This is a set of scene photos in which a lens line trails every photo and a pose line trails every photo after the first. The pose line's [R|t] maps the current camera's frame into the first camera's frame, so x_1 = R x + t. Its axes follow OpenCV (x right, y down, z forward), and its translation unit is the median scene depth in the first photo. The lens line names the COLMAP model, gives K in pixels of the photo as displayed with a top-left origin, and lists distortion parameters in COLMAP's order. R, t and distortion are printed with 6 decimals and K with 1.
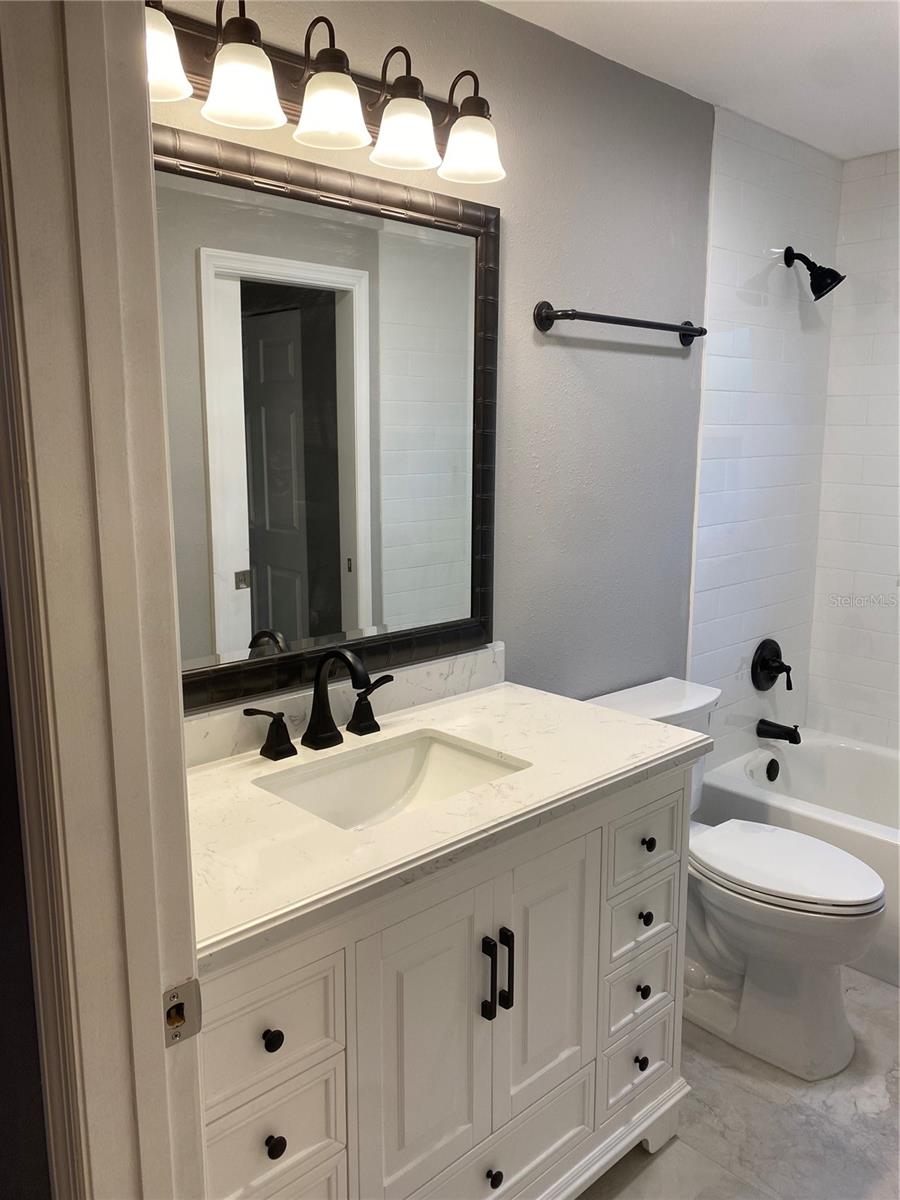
lens RADIAL K [[922.6, 0, 448.9], [0, 922.6, 598.4], [0, 0, 1]] dist [0.044100, -0.055244]
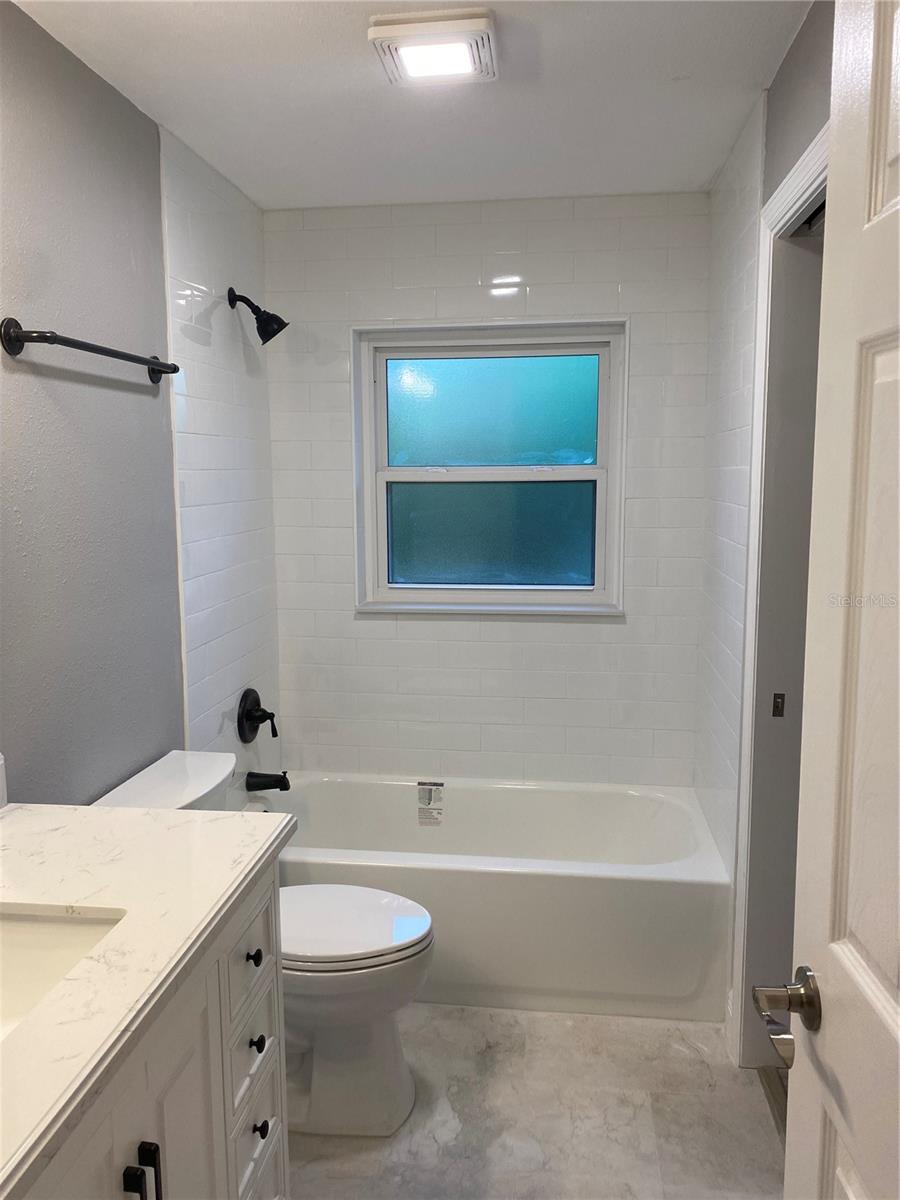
lens RADIAL K [[922.6, 0, 454.4], [0, 922.6, 598.1], [0, 0, 1]] dist [0.044100, -0.055244]
pose [[0.770771, -0.093976, 0.630143, -0.107750], [0.119156, 0.992873, 0.002324, -0.032608], [-0.625870, 0.073294, 0.776476, 0.134691]]
